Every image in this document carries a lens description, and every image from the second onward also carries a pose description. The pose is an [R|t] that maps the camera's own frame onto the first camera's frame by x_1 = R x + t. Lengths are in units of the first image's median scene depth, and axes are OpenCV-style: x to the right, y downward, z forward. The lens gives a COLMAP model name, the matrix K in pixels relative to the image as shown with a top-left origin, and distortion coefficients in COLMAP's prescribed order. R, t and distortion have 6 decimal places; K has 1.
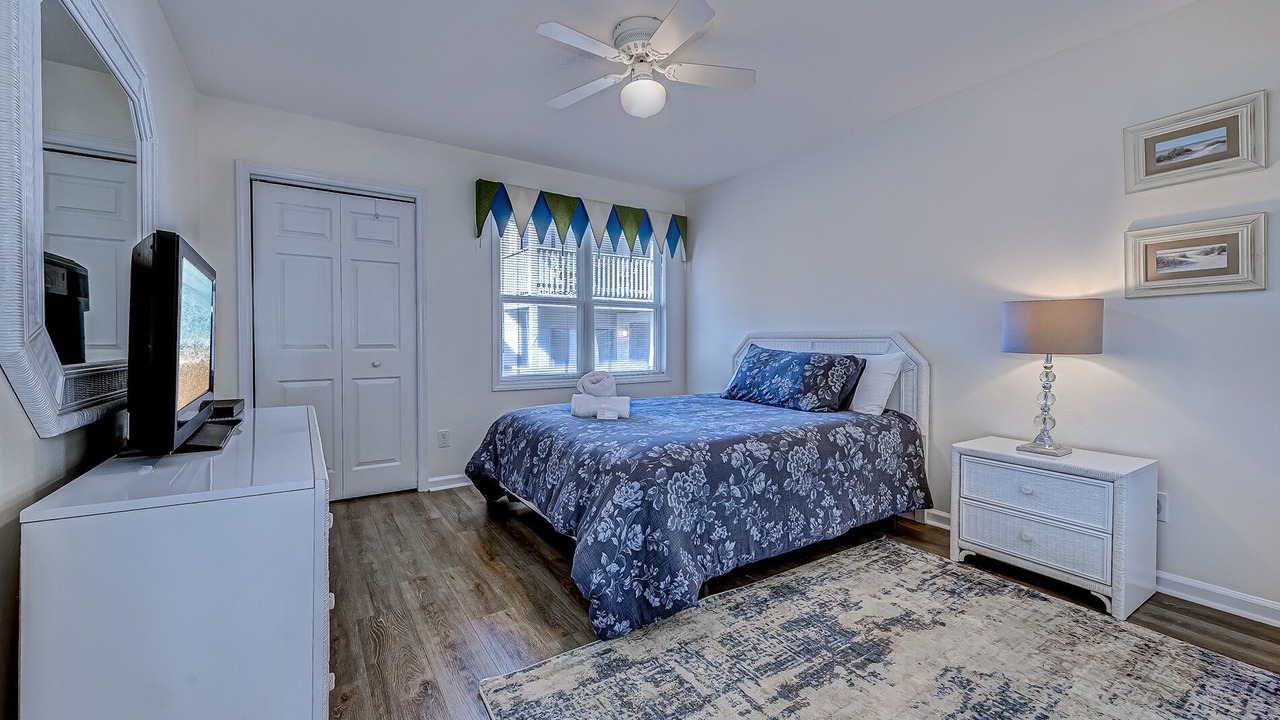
lens RADIAL K [[469.4, 0, 642.8], [0, 469.4, 348.8], [0, 0, 1]] dist [-0.000293, -0.000070]
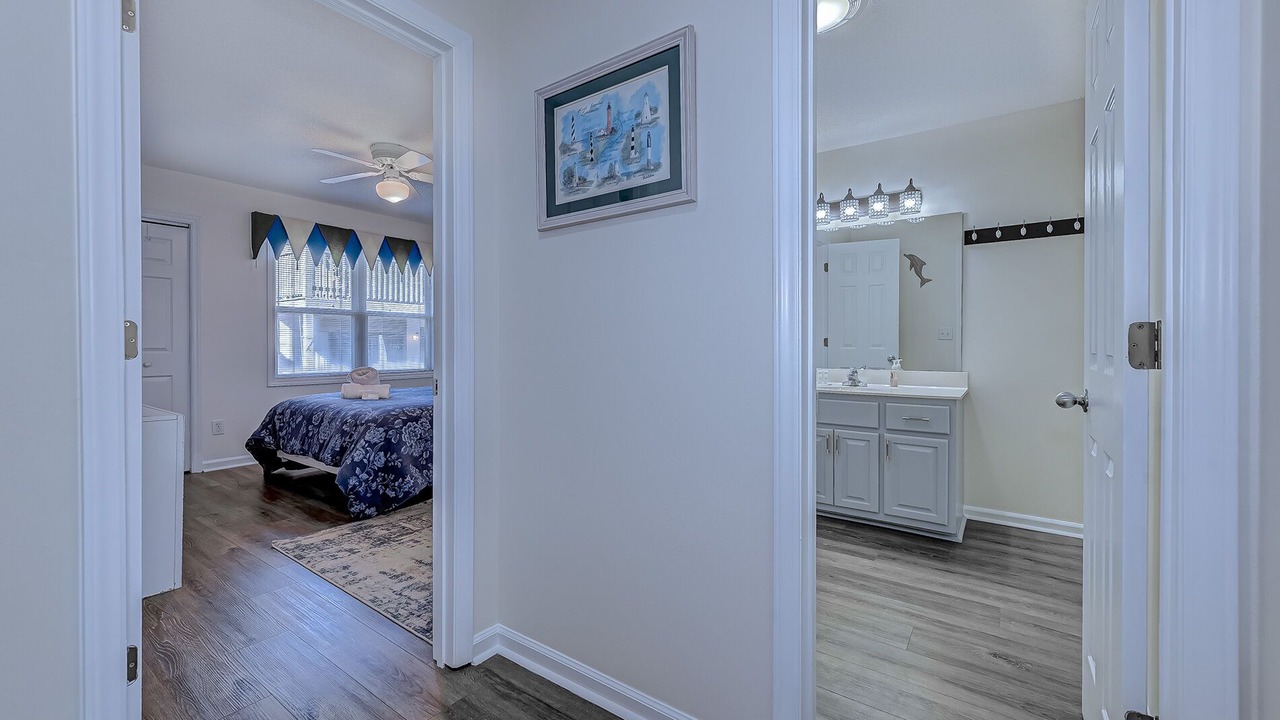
lens RADIAL K [[469.4, 0, 642.8], [0, 469.4, 348.8], [0, 0, 1]] dist [-0.000293, -0.000070]
pose [[0.924612, -0.001508, 0.380907, 0.185035], [0.004905, 0.999956, -0.007948, 0.013154], [-0.380878, 0.009218, 0.924579, -0.805310]]
